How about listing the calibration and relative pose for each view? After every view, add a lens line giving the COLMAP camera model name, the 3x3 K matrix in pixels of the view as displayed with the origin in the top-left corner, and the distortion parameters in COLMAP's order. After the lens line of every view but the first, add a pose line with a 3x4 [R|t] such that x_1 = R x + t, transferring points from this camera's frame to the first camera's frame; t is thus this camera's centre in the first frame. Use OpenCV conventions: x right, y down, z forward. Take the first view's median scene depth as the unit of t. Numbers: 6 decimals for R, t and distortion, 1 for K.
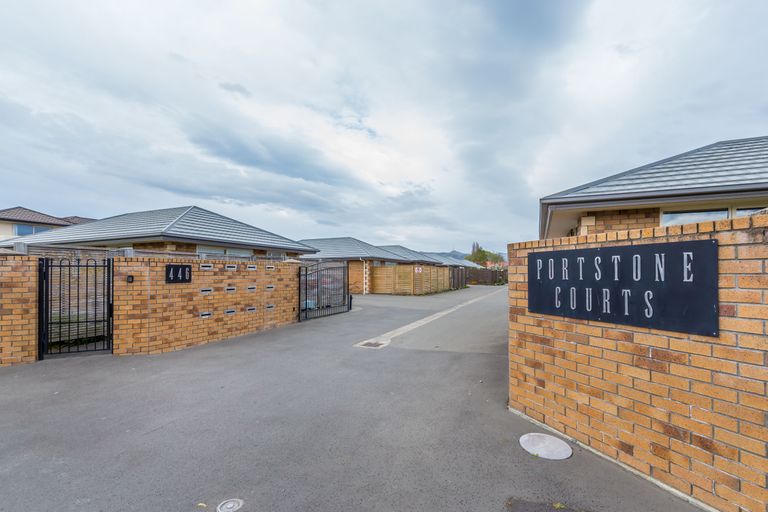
lens RADIAL K [[342.2, 0, 398.0], [0, 342.2, 272.6], [0, 0, 1]] dist [0.014941, 0.000020]
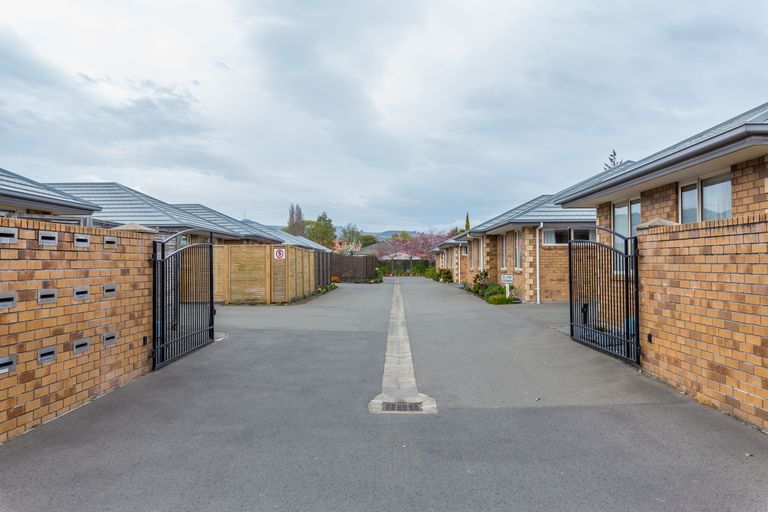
lens RADIAL K [[646.0, 0, 383.1], [0, 646.0, 255.8], [0, 0, 1]] dist [0.012860, 0.010922]
pose [[0.927792, -0.001485, 0.373095, -0.154393], [0.005101, 0.999949, -0.008706, 0.004432], [-0.373063, 0.009981, 0.927752, 0.067340]]
